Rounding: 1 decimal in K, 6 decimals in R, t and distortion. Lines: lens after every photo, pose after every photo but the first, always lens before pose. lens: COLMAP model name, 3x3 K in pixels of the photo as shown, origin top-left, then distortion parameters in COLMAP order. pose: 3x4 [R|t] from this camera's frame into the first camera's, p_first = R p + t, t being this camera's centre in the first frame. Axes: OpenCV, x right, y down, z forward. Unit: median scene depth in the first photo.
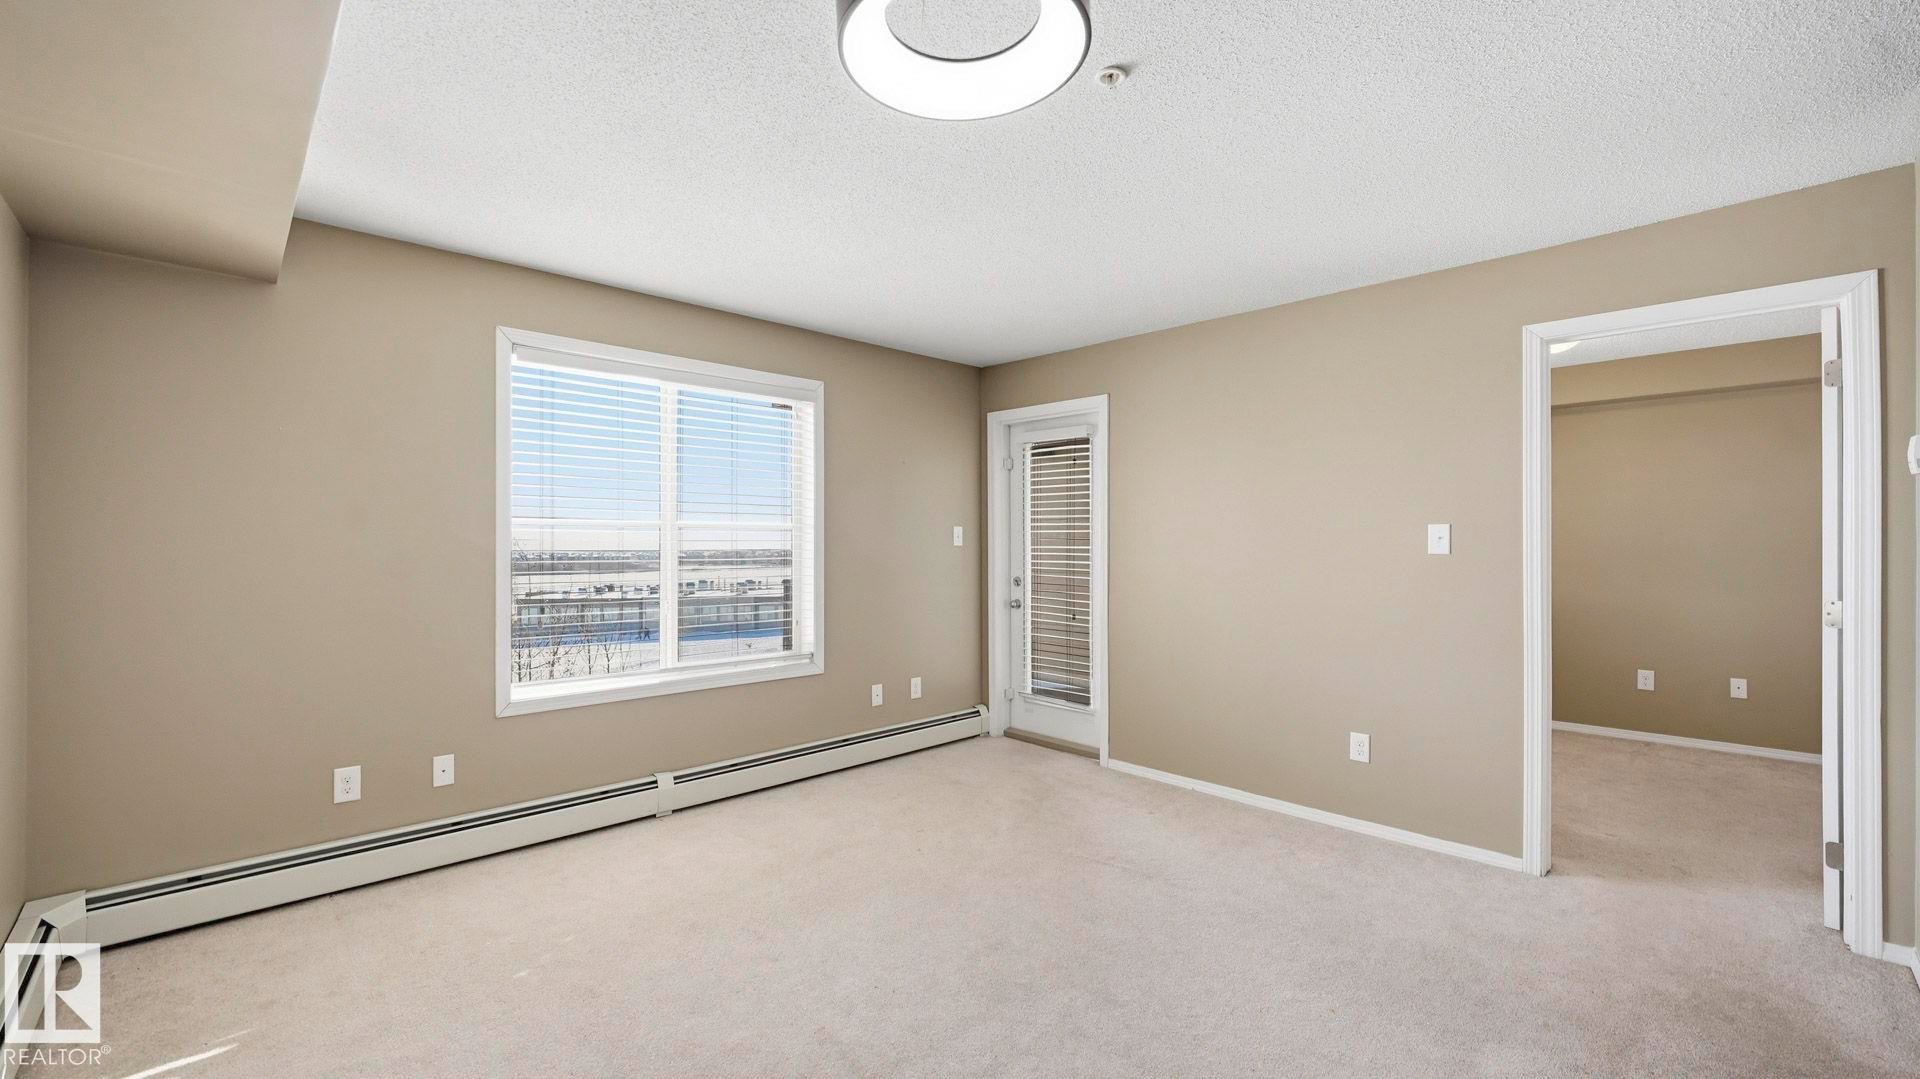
lens RADIAL K [[777.6, 0, 952.9], [0, 777.6, 542.1], [0, 0, 1]] dist [0.000703, 0.000104]
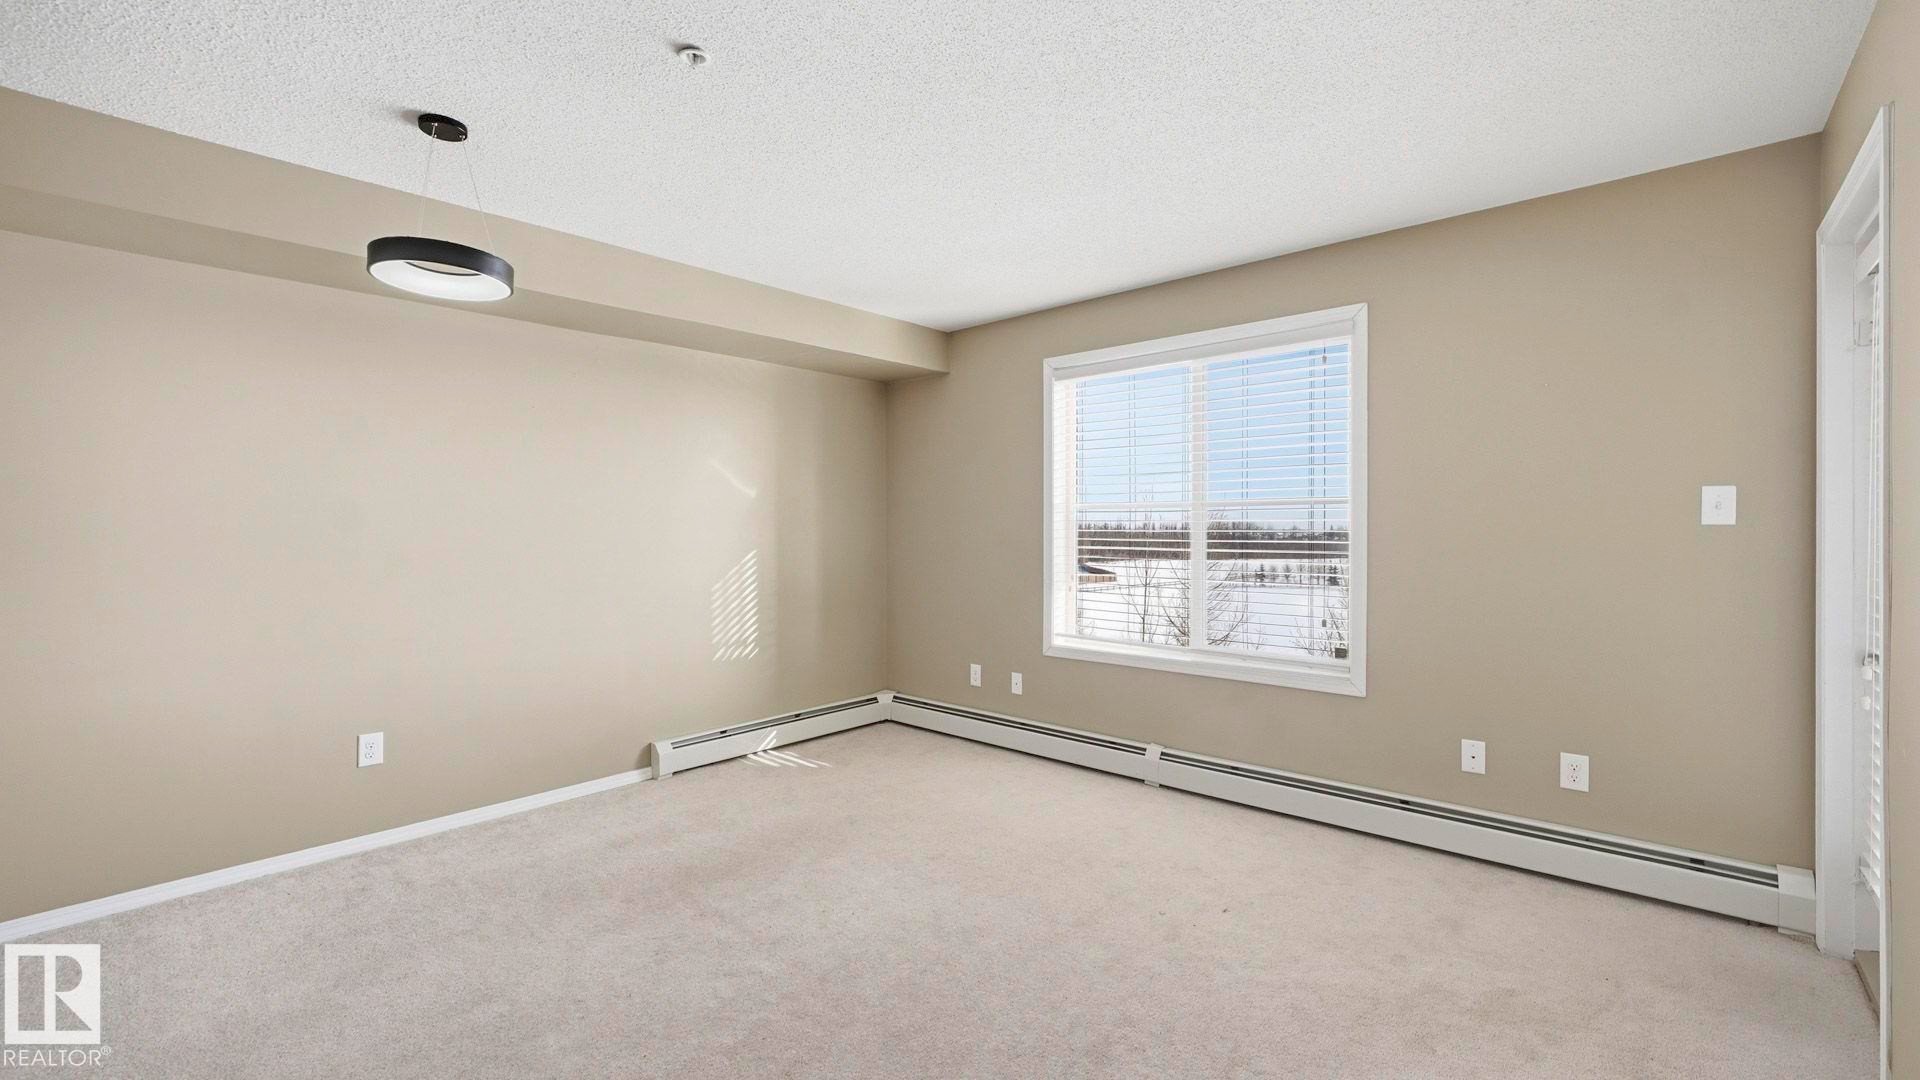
lens RADIAL K [[777.6, 0, 957.6], [0, 777.6, 532.1], [0, 0, 1]] dist [0.000703, 0.000104]
pose [[0.081559, 0.002929, -0.996664, 0.644918], [0.003702, 0.999988, 0.003242, 0.009229], [0.996662, -0.003954, 0.081547, 0.662045]]
